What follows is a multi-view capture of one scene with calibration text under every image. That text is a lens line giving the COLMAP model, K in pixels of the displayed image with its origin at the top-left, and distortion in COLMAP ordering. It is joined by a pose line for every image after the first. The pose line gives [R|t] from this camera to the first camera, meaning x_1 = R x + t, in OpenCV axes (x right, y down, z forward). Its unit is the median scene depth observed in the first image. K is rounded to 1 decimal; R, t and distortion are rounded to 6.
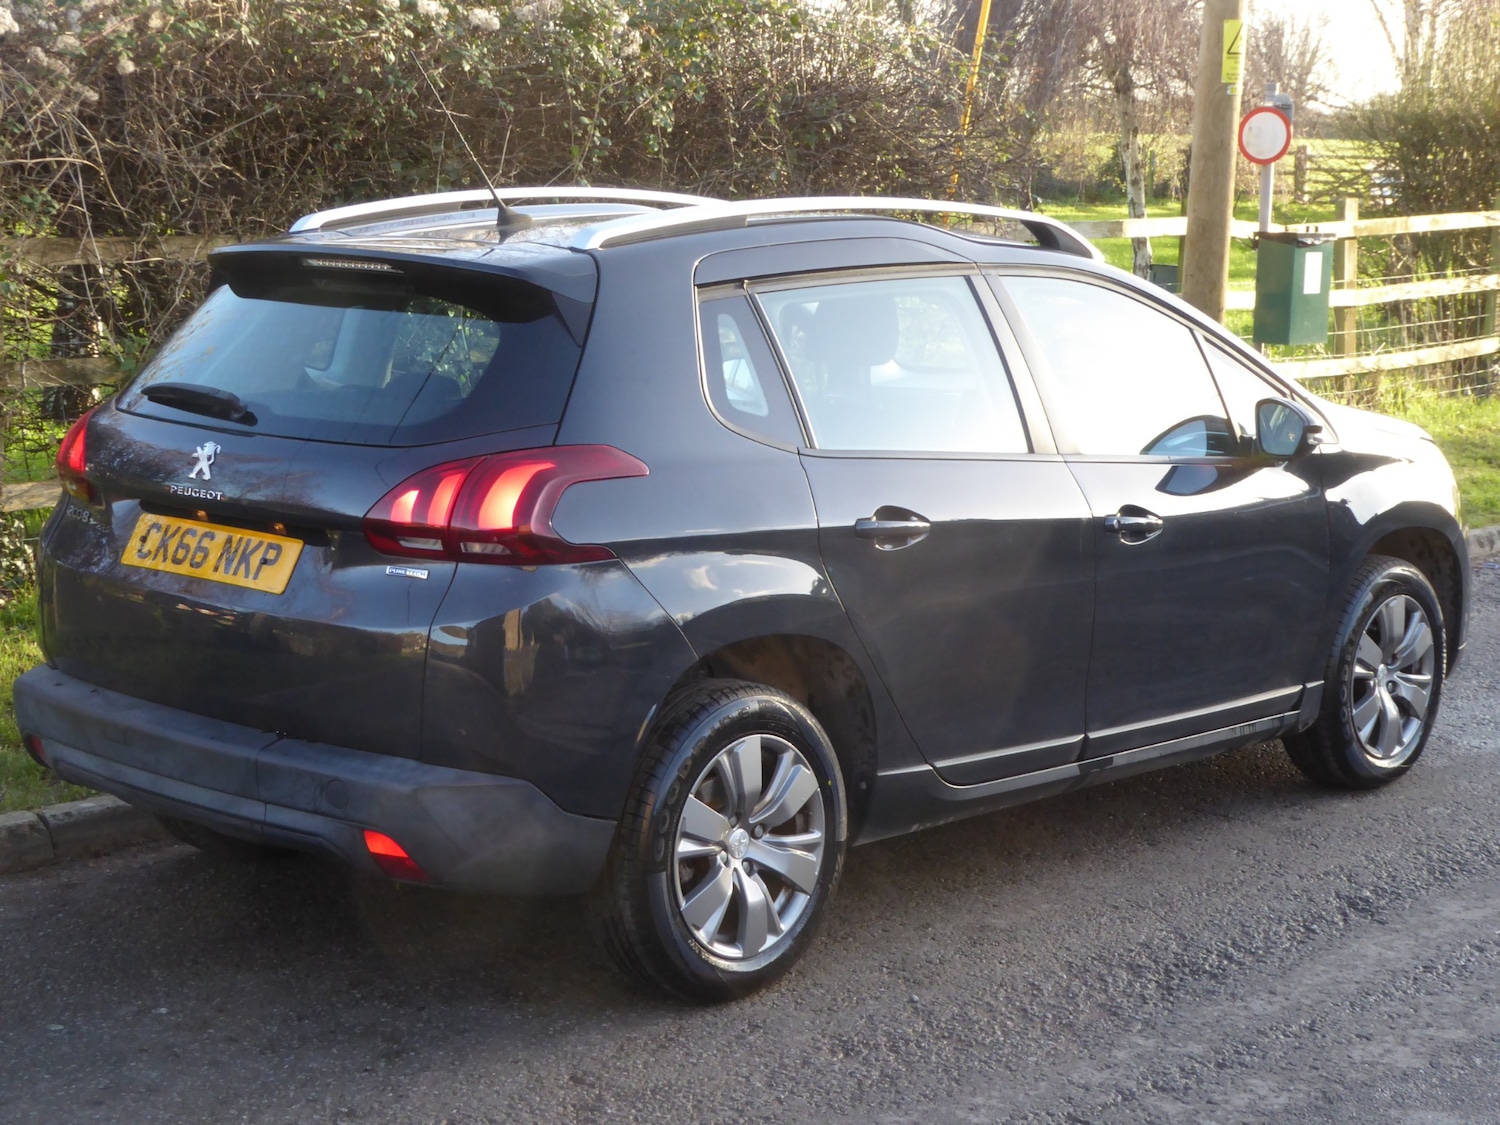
lens RADIAL K [[2597.8, 0, 752.6], [0, 2597.8, 567.2], [0, 0, 1]] dist [0.092368, 0.000000]
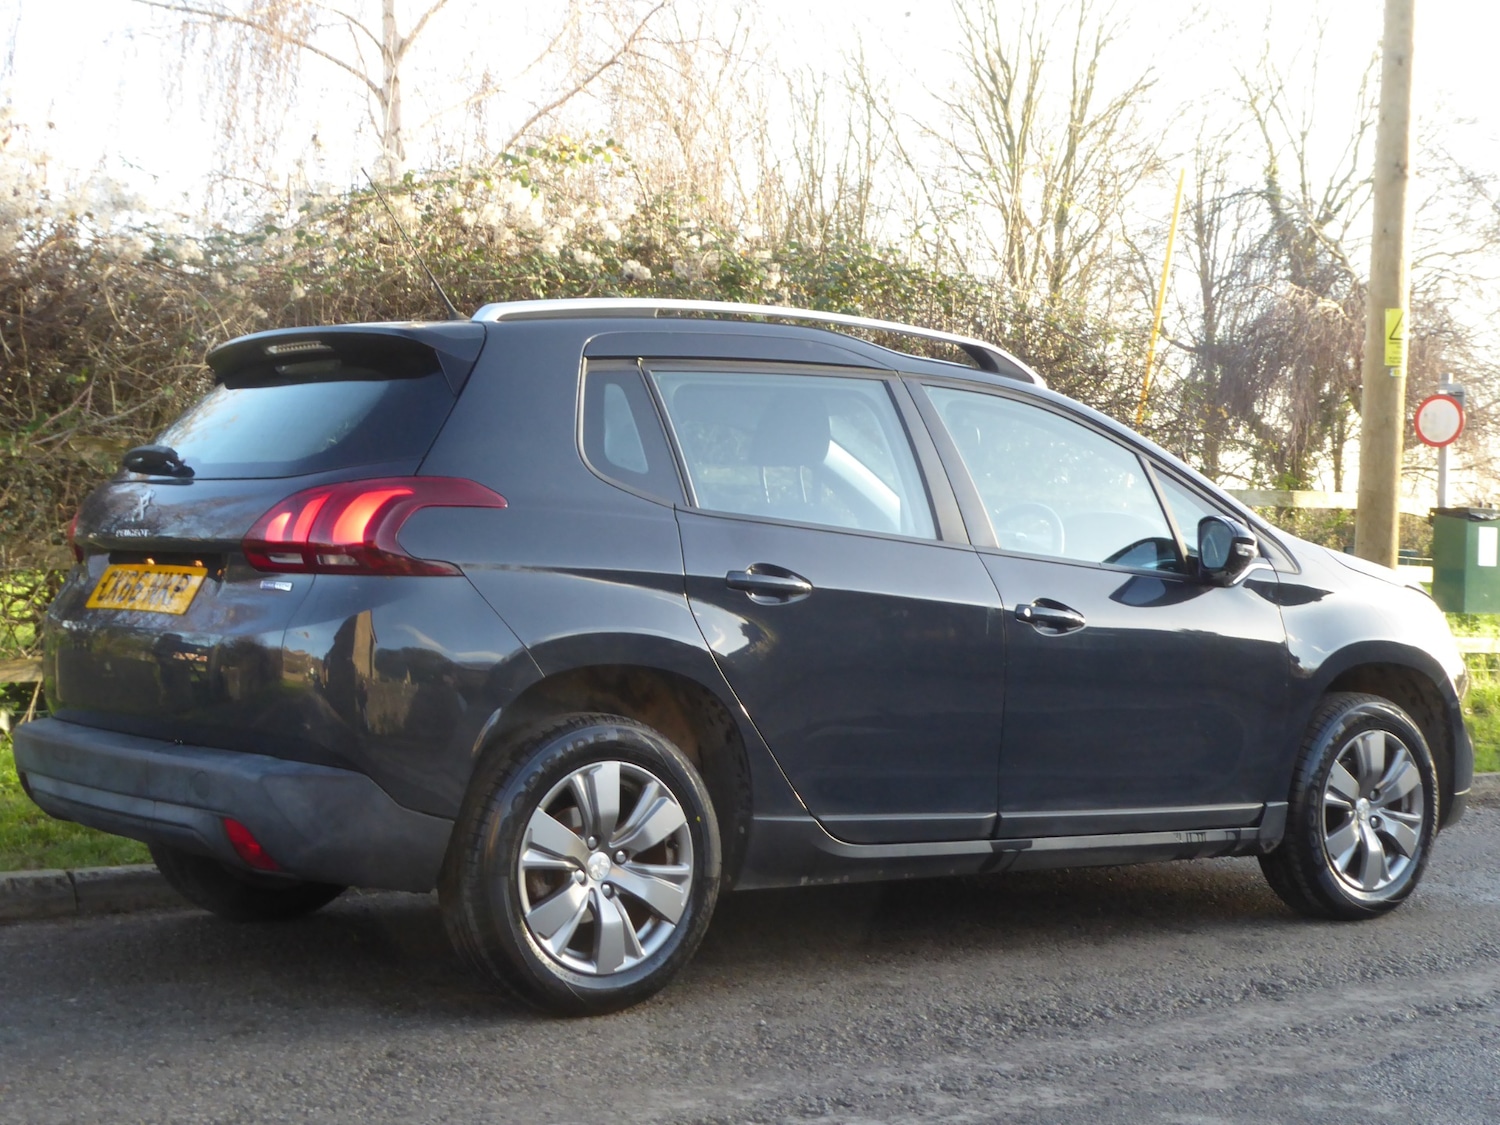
lens RADIAL K [[2357.9, 0, 753.5], [0, 2357.9, 557.0], [0, 0, 1]] dist [0.016541, 0.000000]
pose [[0.985664, 0.003512, -0.168683, 0.203521], [-0.030063, 0.987439, -0.155111, 0.120080], [0.166020, 0.157959, 0.973389, 0.050367]]
